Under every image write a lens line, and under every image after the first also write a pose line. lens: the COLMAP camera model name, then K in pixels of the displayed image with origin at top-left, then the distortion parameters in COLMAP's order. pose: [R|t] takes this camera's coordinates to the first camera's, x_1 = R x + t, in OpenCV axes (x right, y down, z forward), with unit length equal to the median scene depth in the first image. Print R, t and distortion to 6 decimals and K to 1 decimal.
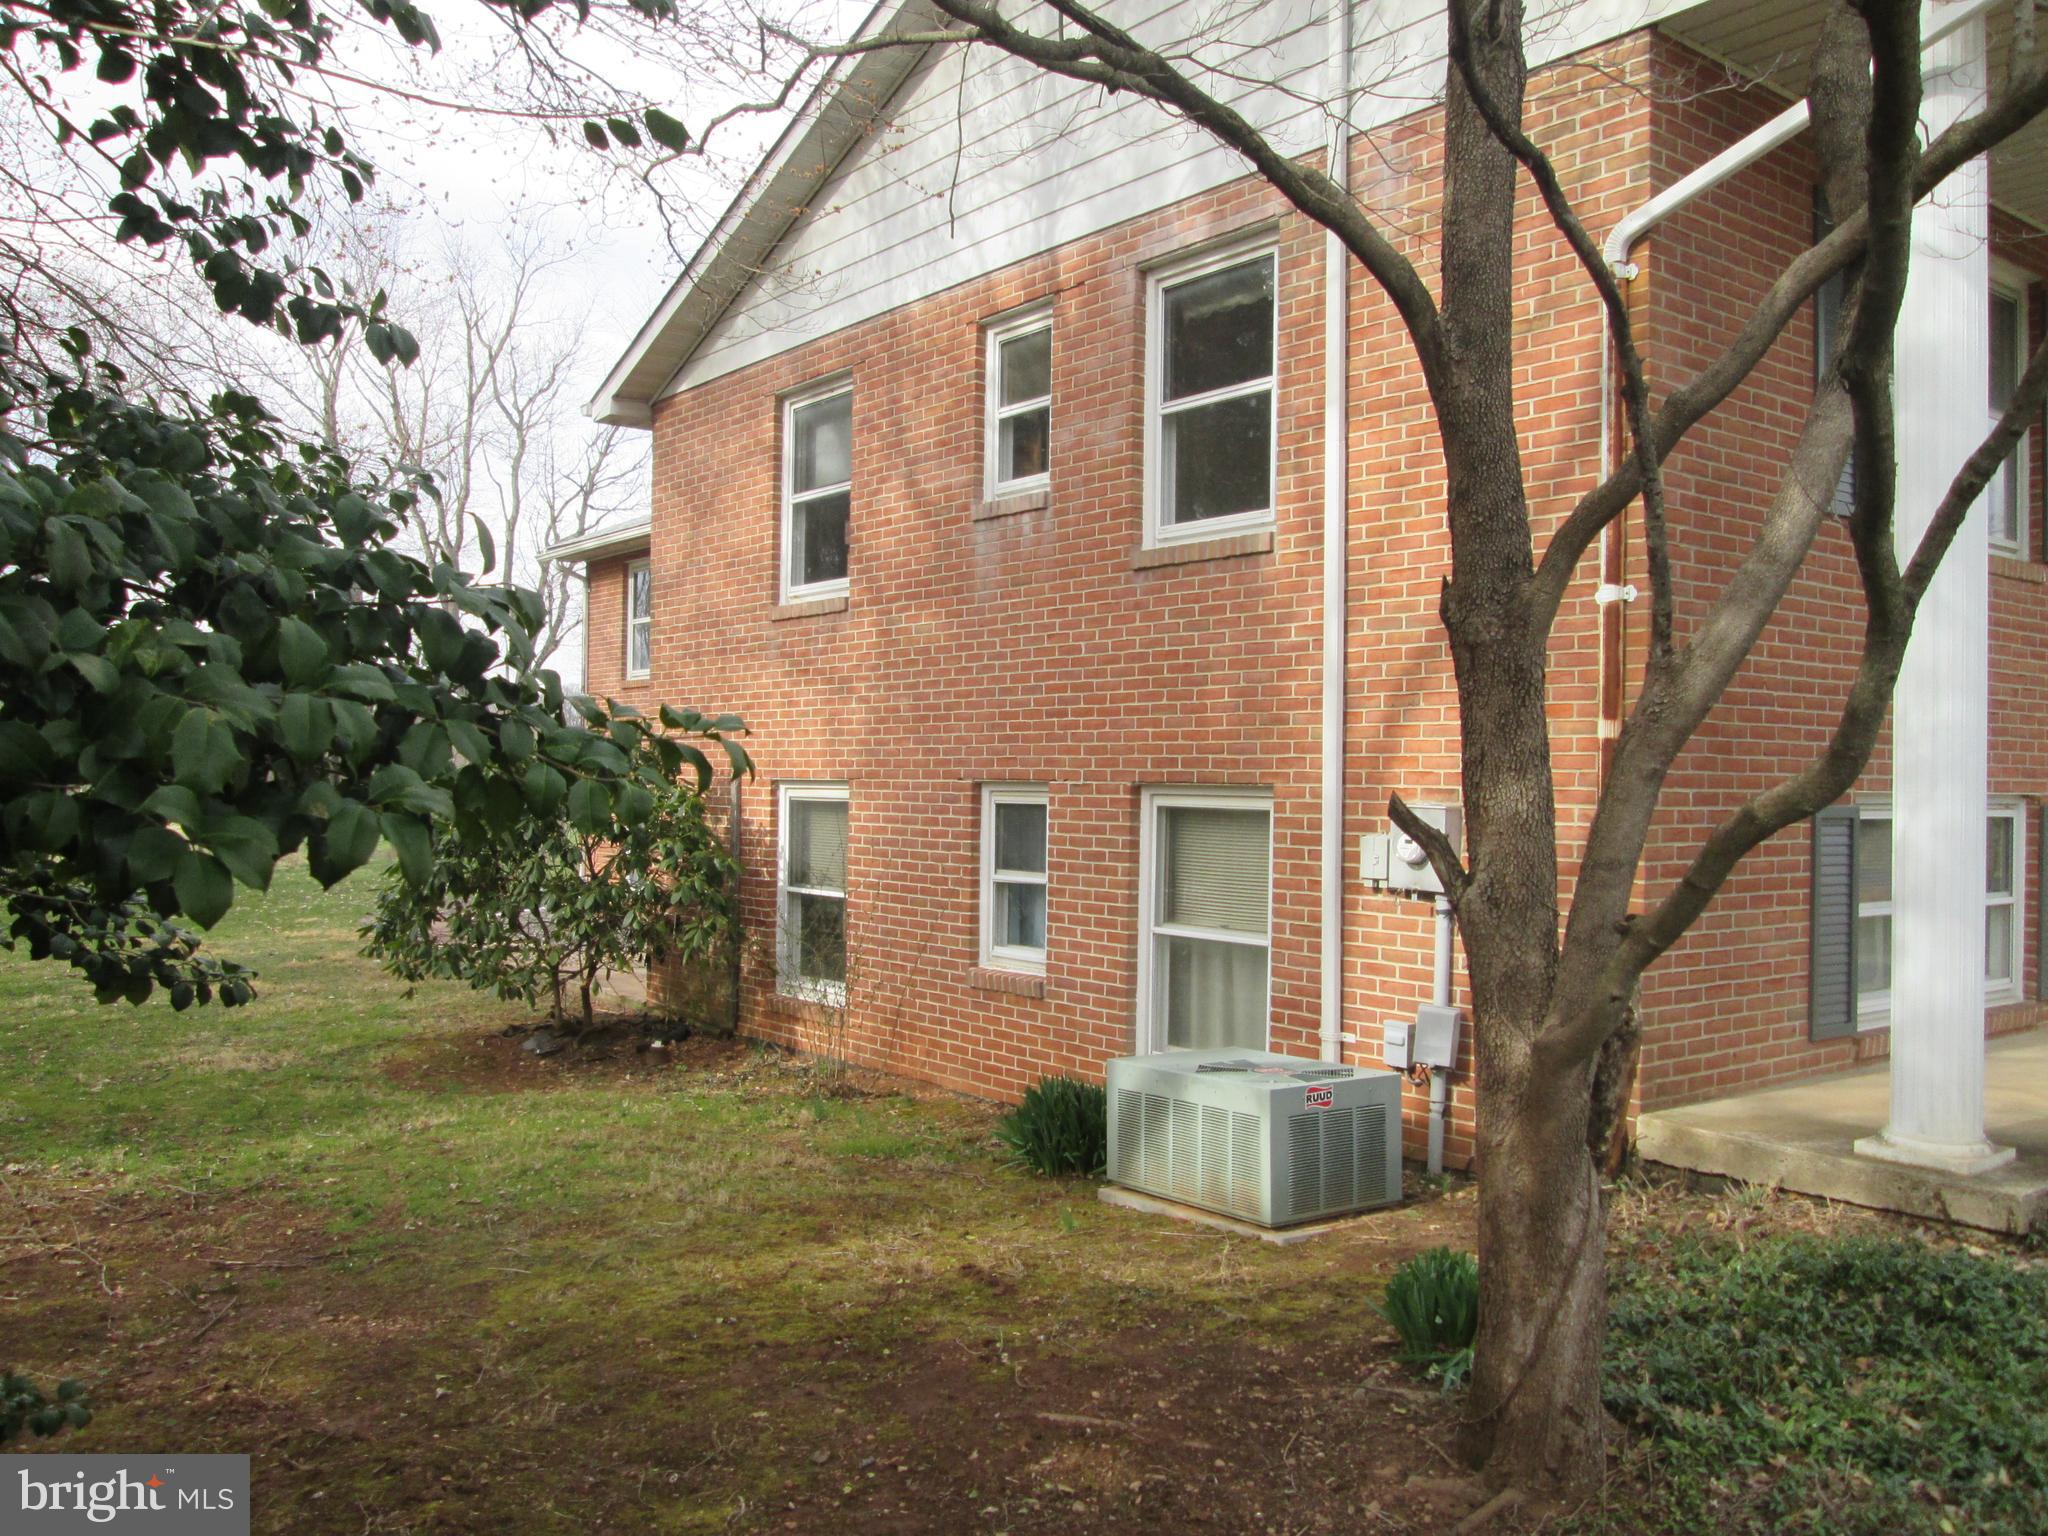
lens RADIAL K [[1691.2, 0, 1024.0], [0, 1691.2, 768.0], [0, 0, 1]] dist [-0.032414, -0.011234]
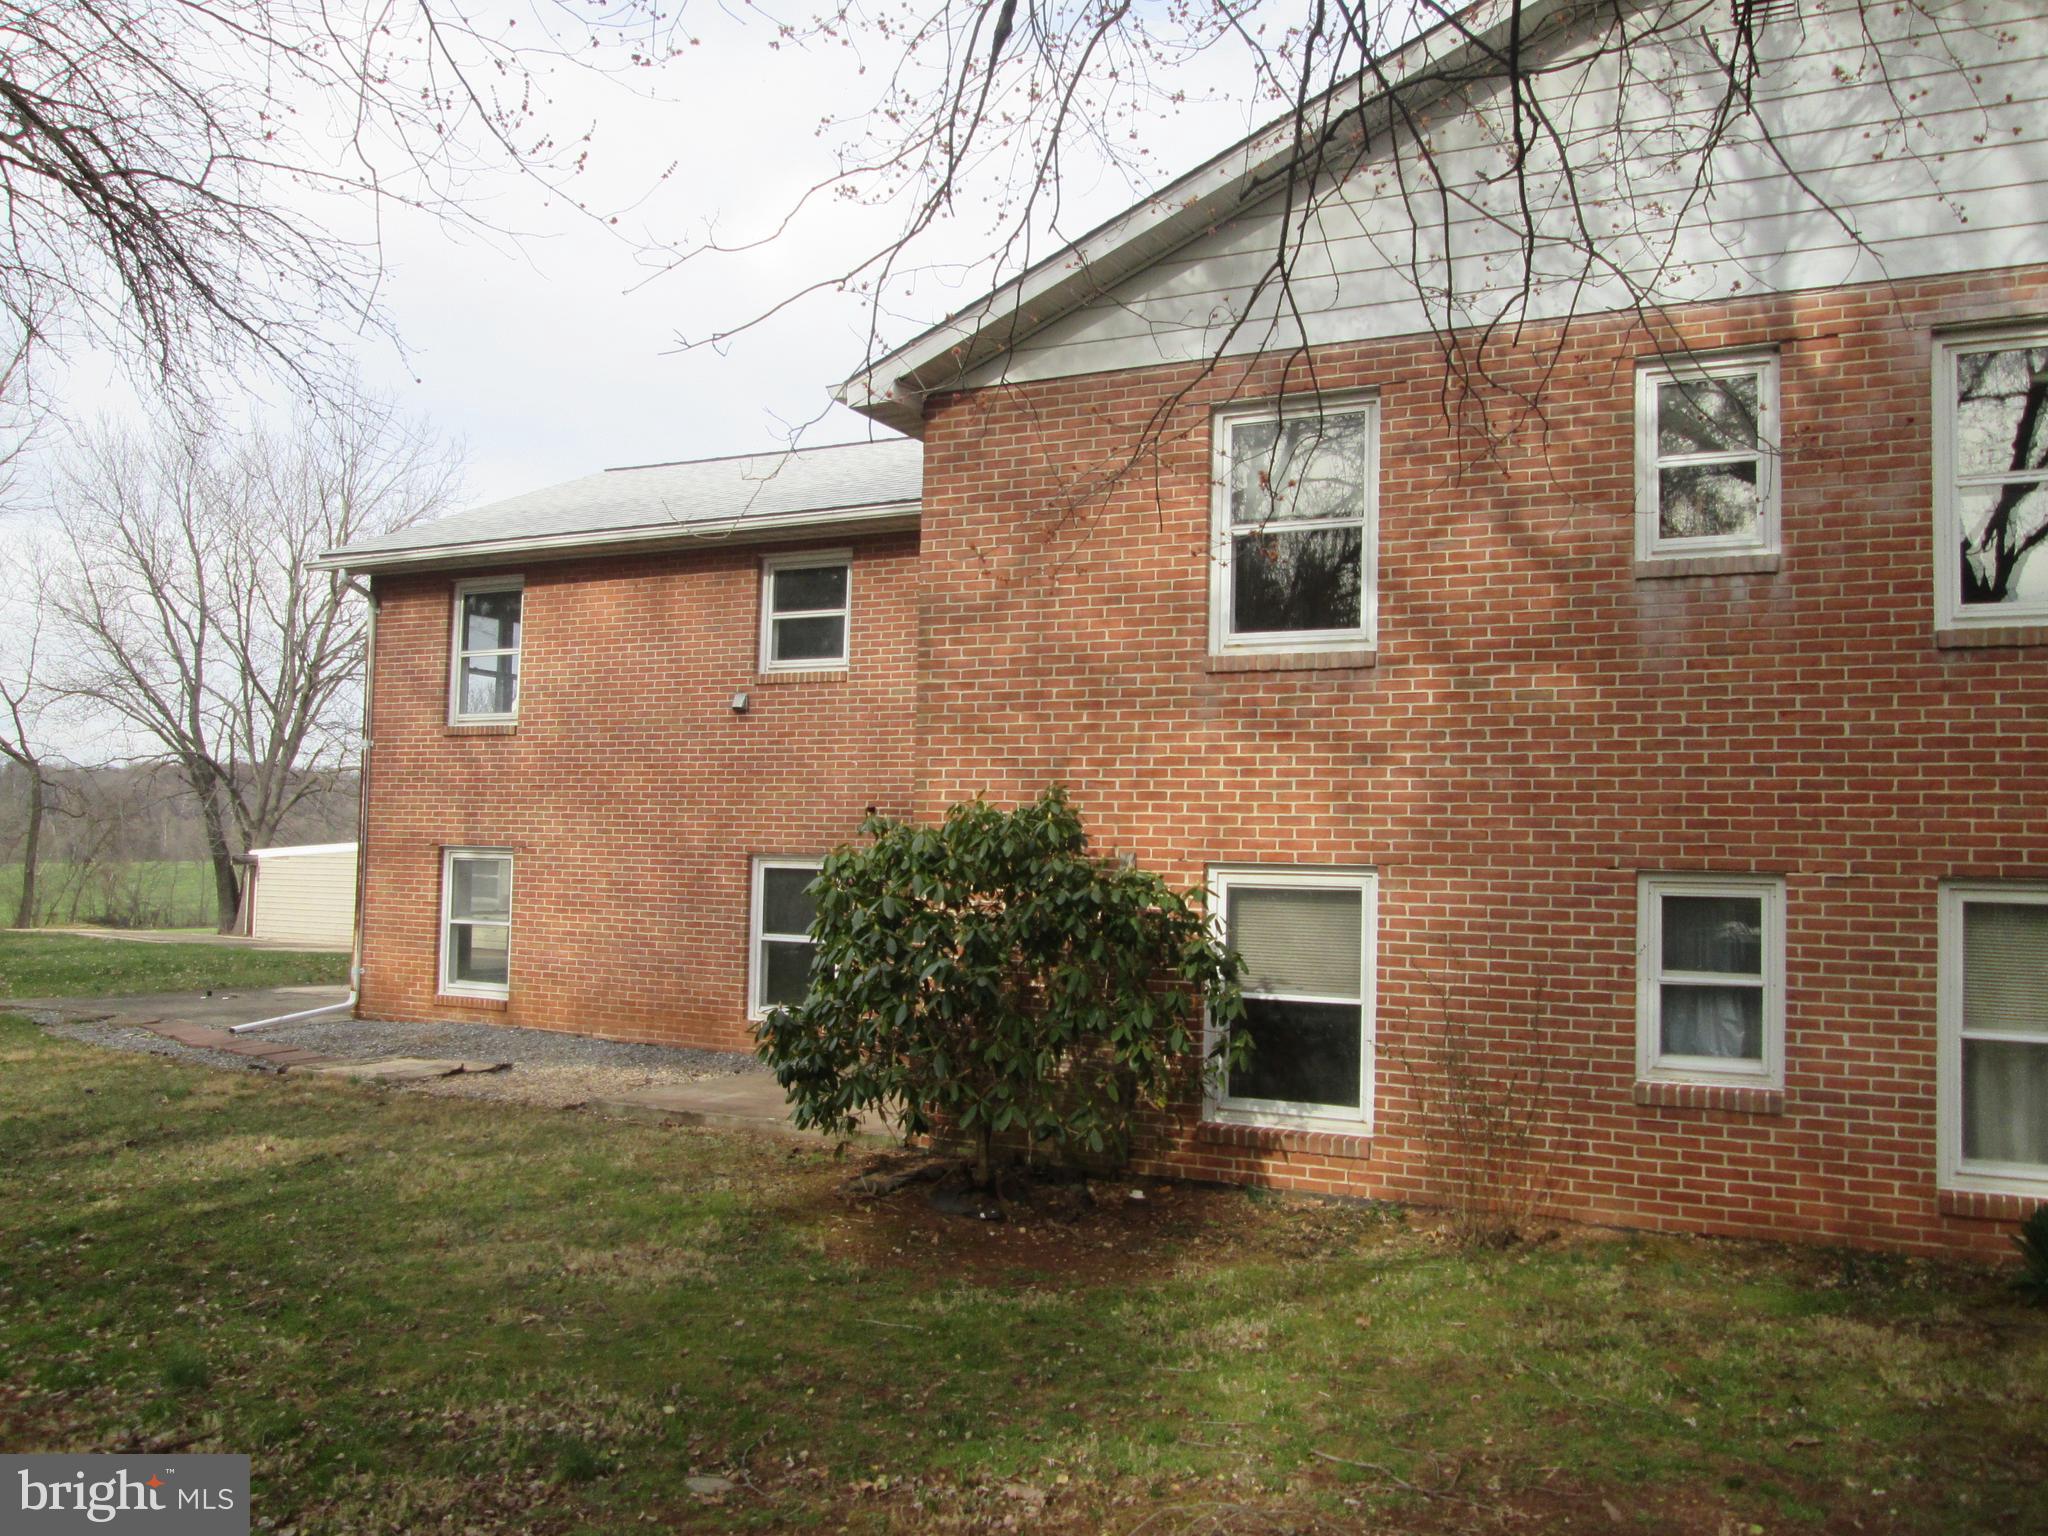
lens RADIAL K [[1691.2, 0, 1024.0], [0, 1691.2, 768.0], [0, 0, 1]] dist [-0.032414, -0.011234]
pose [[0.916758, 0.034300, 0.397968, -0.641345], [-0.019154, 0.998935, -0.041972, -0.002526], [-0.398984, 0.030856, 0.916439, 0.302936]]
